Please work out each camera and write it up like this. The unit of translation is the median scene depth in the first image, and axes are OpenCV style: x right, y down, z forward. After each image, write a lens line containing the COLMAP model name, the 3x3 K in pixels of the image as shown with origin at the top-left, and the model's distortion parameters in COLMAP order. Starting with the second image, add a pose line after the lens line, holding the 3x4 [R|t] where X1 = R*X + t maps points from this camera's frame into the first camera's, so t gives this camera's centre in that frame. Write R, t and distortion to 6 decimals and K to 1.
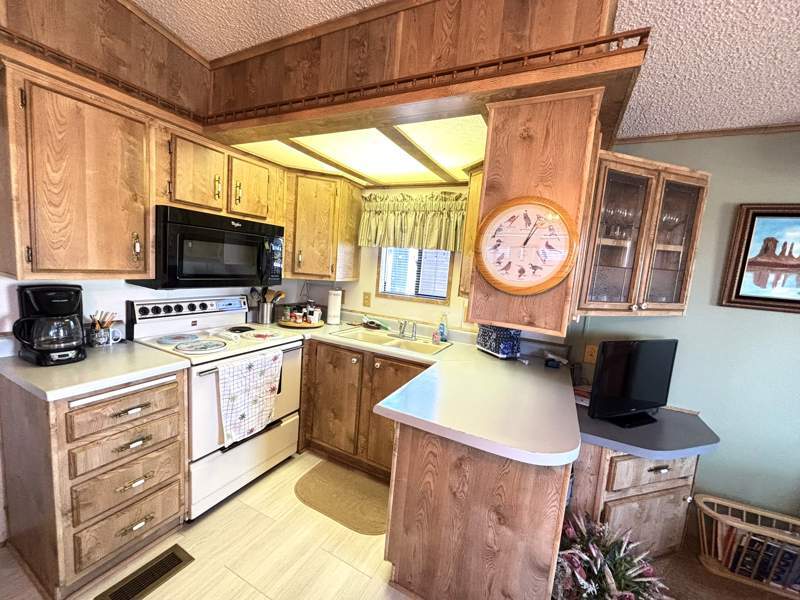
lens RADIAL K [[325.1, 0, 398.0], [0, 325.1, 299.6], [0, 0, 1]] dist [0.000210, -0.000161]
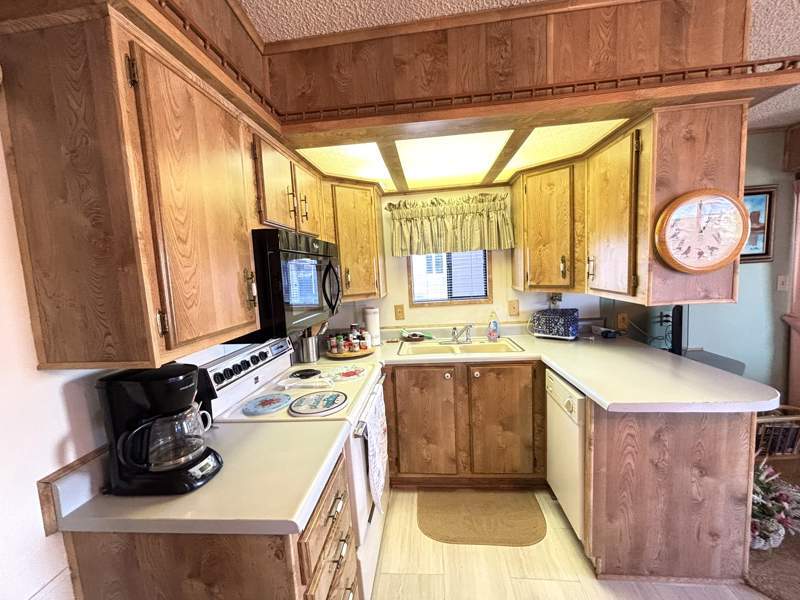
lens RADIAL K [[325.1, 0, 398.0], [0, 325.1, 299.6], [0, 0, 1]] dist [0.000210, -0.000161]
pose [[0.923565, -0.167262, 0.345039, -0.766230], [0.172850, 0.984838, 0.014744, -0.094365], [-0.342273, 0.046023, 0.938473, 0.214279]]
